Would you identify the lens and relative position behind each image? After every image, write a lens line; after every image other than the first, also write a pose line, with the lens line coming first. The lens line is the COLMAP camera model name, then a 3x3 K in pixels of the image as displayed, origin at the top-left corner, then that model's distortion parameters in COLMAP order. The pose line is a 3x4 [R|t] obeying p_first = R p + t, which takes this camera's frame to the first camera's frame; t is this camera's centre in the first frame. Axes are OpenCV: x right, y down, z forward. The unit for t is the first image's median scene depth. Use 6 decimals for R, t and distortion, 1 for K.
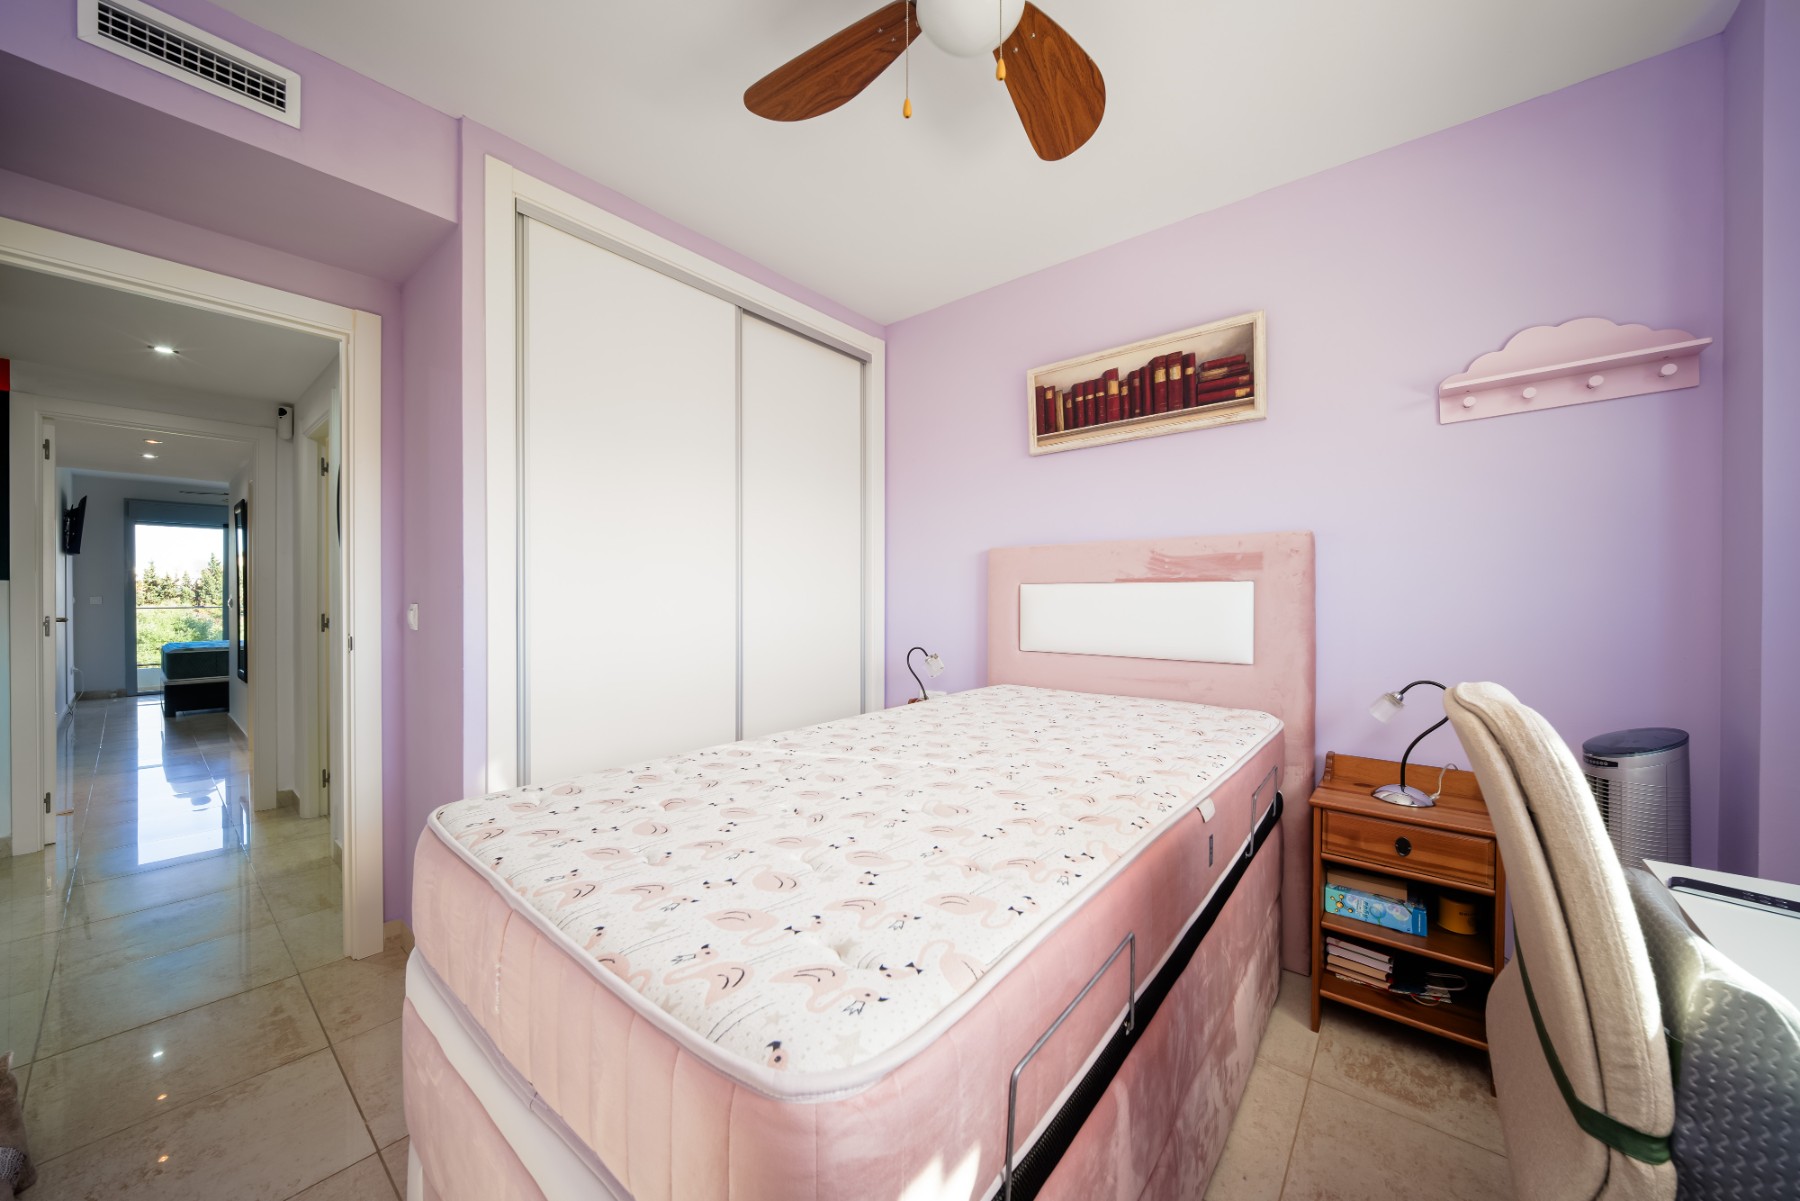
lens RADIAL K [[624.8, 0, 905.2], [0, 624.8, 600.4], [0, 0, 1]] dist [0.006590, -0.005403]
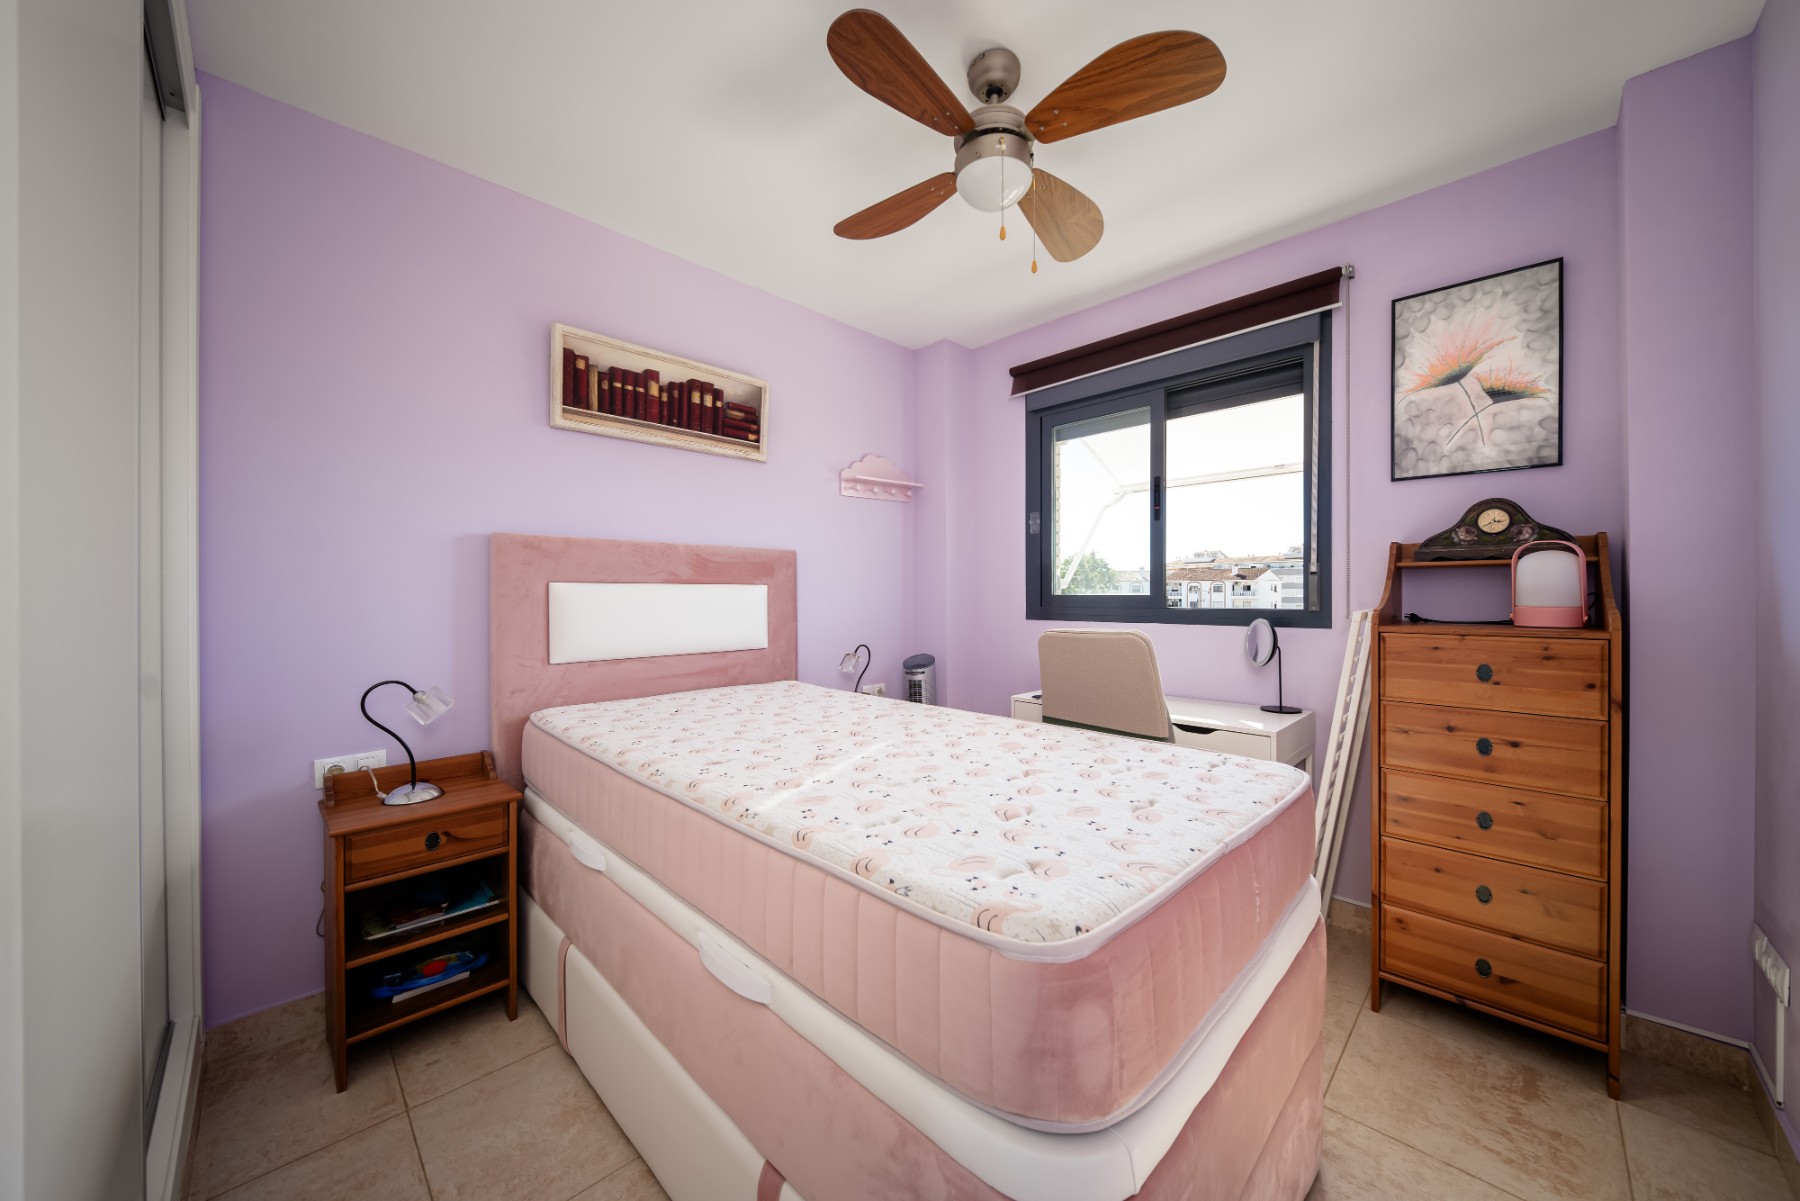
lens RADIAL K [[624.8, 0, 905.2], [0, 624.8, 600.4], [0, 0, 1]] dist [0.006590, -0.005403]
pose [[0.107074, -0.007652, 0.994222, -0.656826], [0.007346, 0.999949, 0.006905, -0.004498], [-0.994224, 0.006565, 0.107125, 0.516504]]
